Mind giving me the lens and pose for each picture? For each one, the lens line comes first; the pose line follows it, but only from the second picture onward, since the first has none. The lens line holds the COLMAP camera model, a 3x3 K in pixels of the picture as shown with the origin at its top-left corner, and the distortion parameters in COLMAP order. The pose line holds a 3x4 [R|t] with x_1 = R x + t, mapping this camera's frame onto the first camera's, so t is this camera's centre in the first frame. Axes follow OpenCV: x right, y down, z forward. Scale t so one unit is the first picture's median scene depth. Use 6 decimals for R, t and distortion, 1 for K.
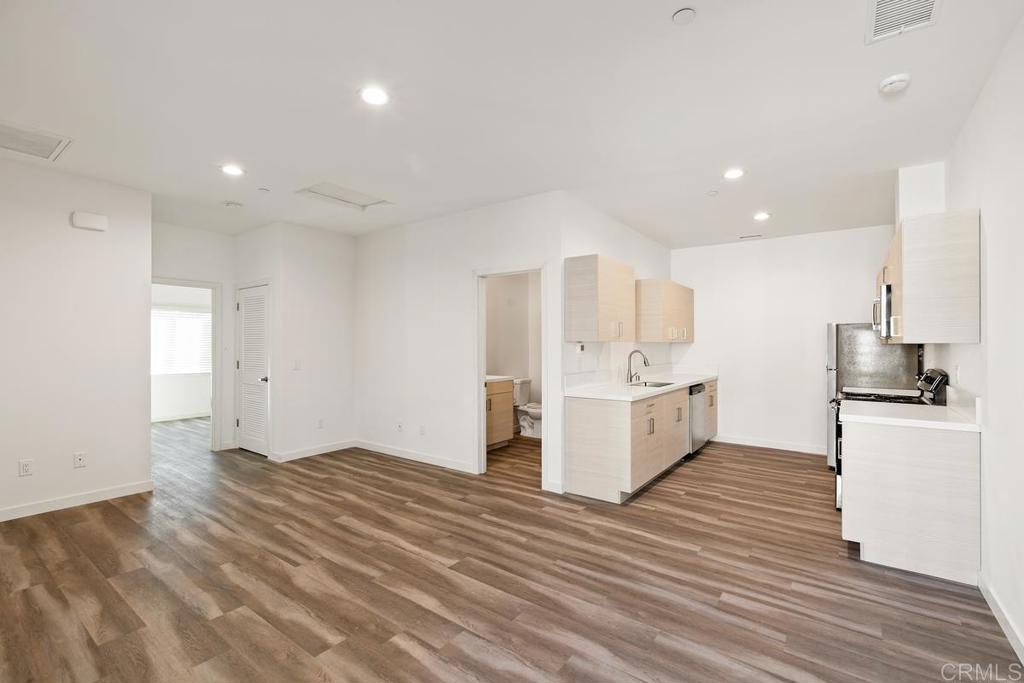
lens RADIAL K [[458.1, 0, 511.5], [0, 458.1, 342.5], [0, 0, 1]] dist [-0.002490, -0.000320]
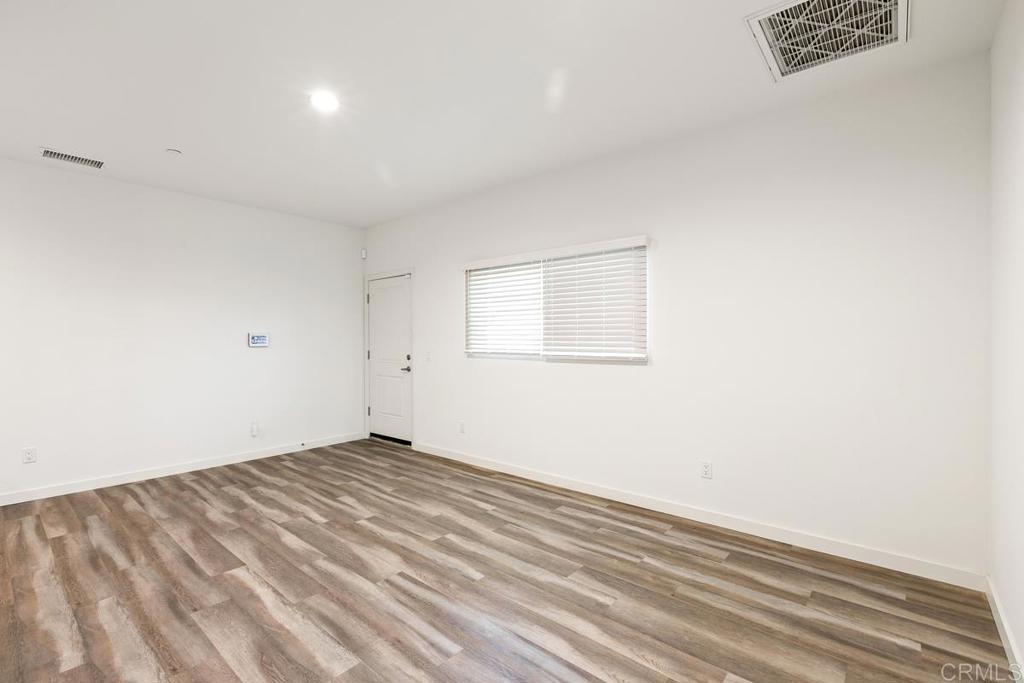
lens RADIAL K [[458.1, 0, 511.2], [0, 458.1, 341.3], [0, 0, 1]] dist [-0.002490, -0.000320]
pose [[-0.997605, 0.002675, 0.069111, -0.776495], [0.002786, 0.999995, 0.001510, 0.023786], [-0.069106, 0.001699, -0.997608, 1.955021]]
